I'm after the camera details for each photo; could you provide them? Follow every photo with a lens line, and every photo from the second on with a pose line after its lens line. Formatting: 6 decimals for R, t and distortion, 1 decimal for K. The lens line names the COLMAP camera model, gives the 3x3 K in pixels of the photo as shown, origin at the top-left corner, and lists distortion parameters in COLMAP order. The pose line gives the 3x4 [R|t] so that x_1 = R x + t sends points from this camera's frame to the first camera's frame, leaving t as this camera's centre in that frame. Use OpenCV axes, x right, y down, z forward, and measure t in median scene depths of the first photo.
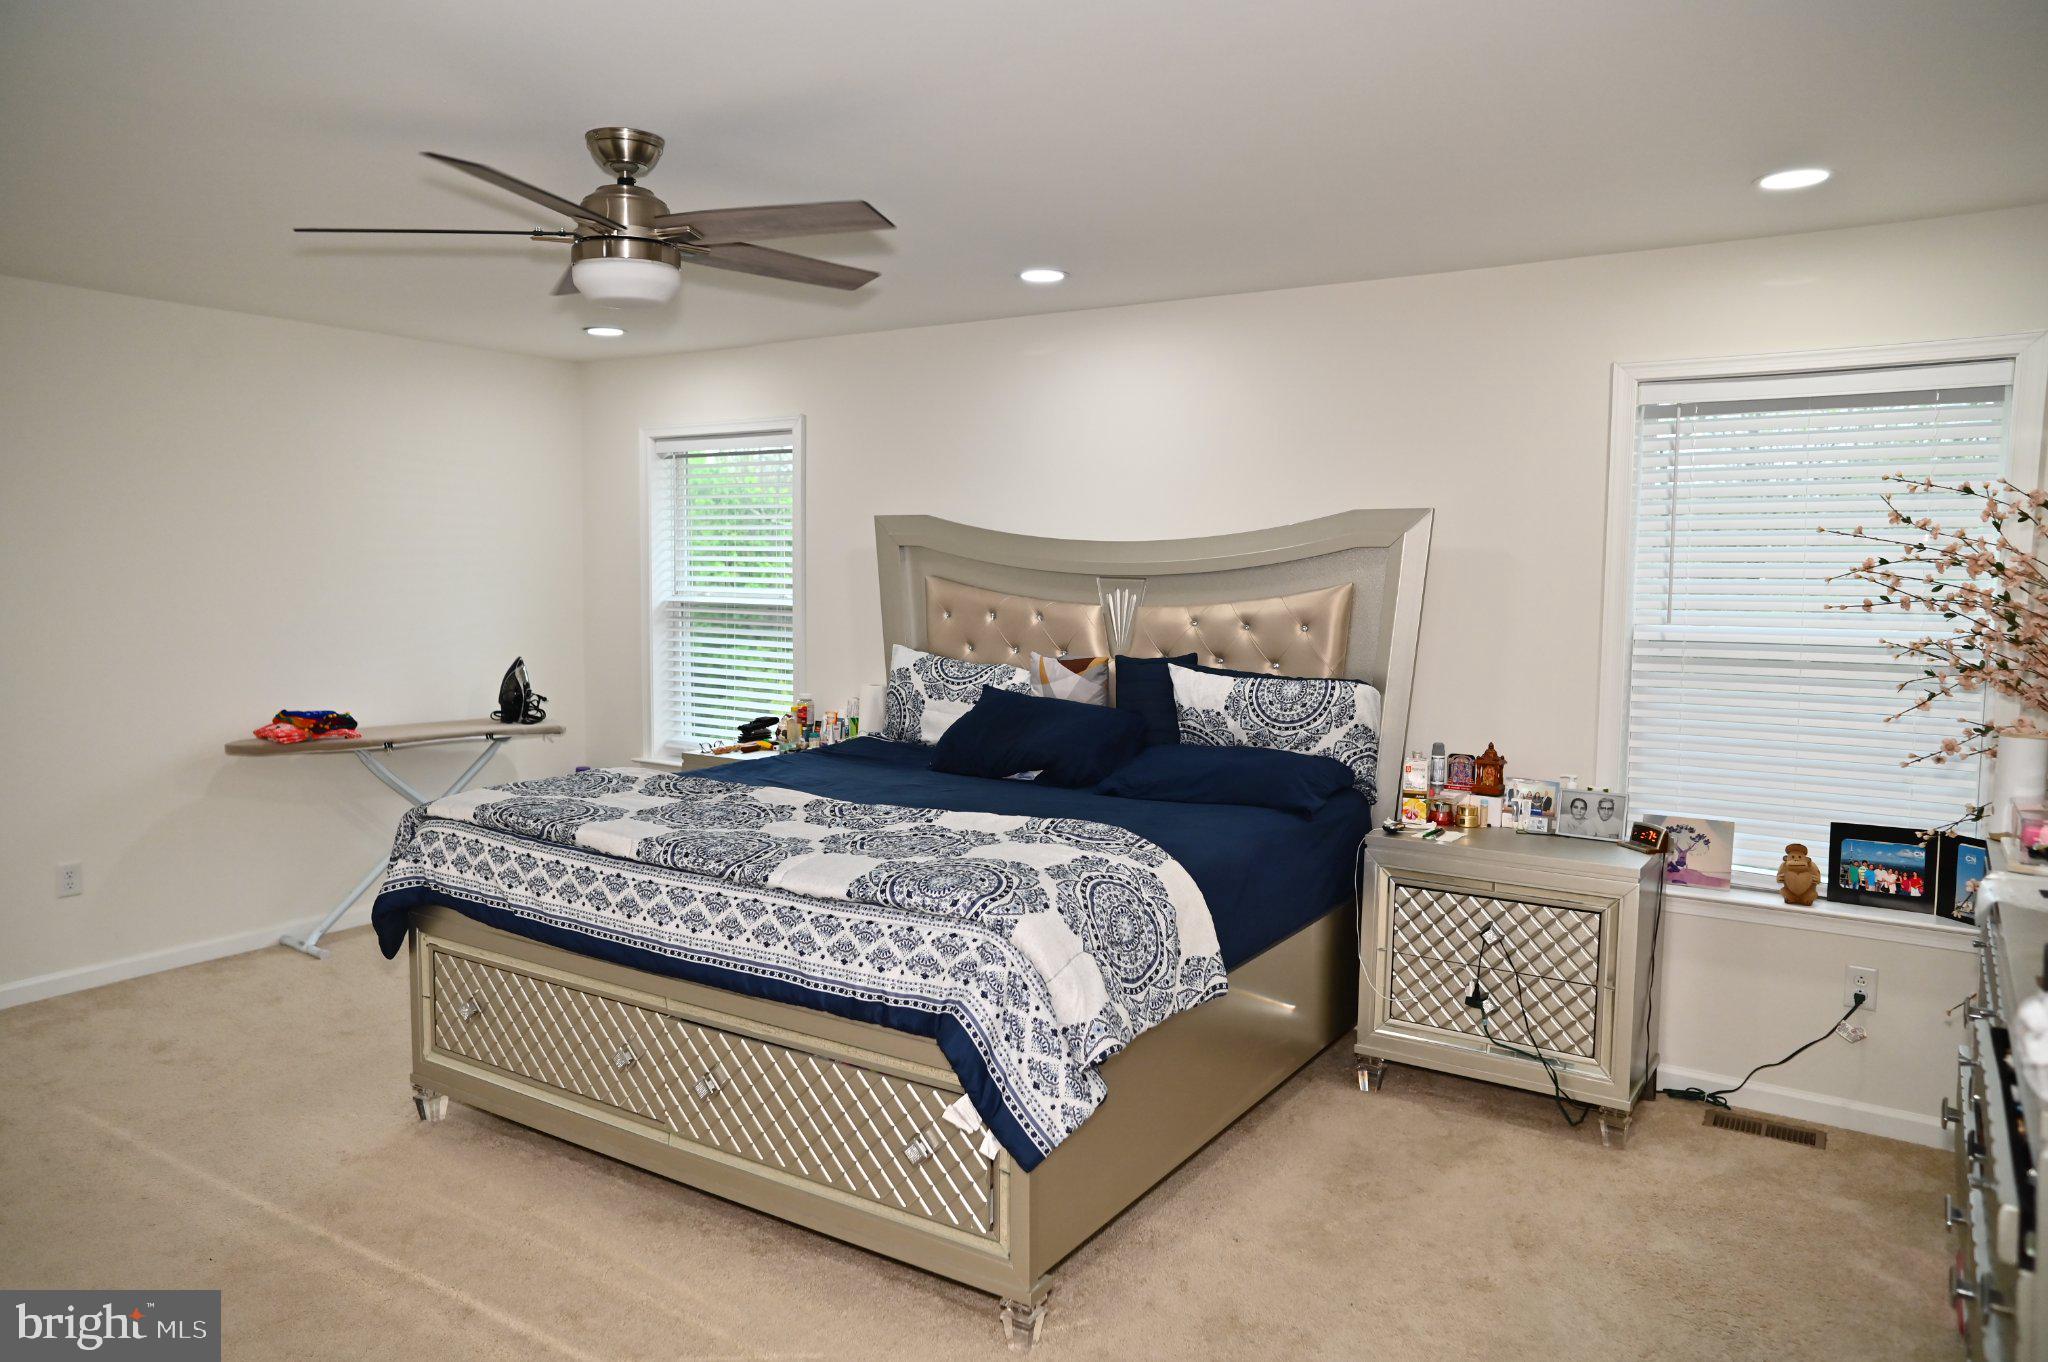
lens RADIAL K [[1362.6, 0, 1015.0], [0, 1362.6, 680.9], [0, 0, 1]] dist [-0.040033, 0.071761]
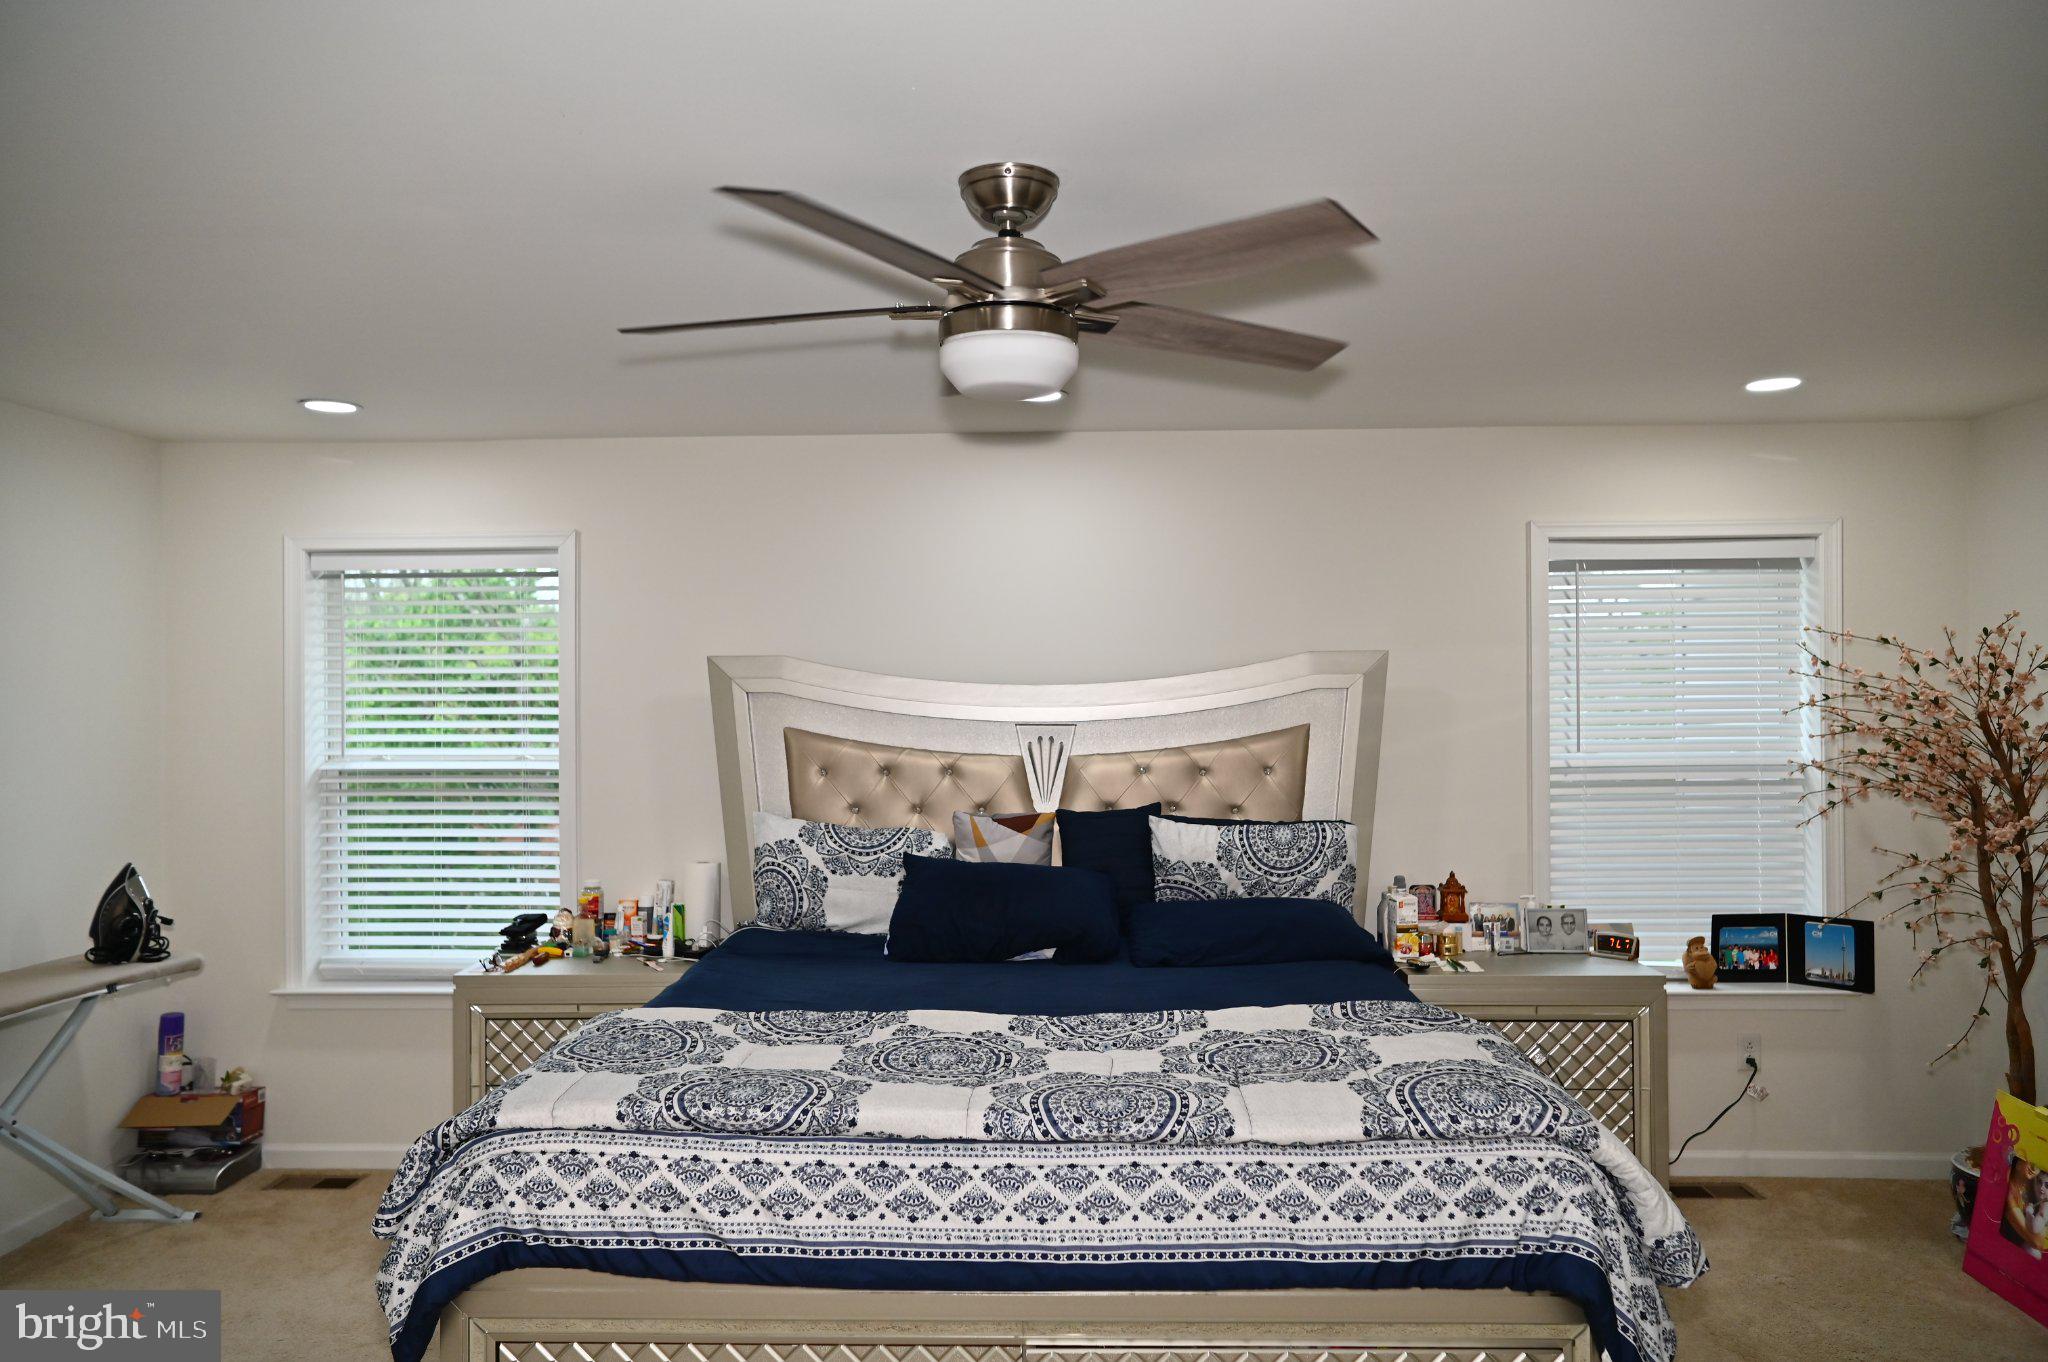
lens RADIAL K [[1362.6, 0, 1015.0], [0, 1362.6, 680.9], [0, 0, 1]] dist [-0.040033, 0.071761]
pose [[0.853109, -0.012669, 0.521579, -0.507241], [0.061132, 0.995246, -0.075815, -0.044460], [-0.518139, 0.096564, 0.849828, 0.277097]]
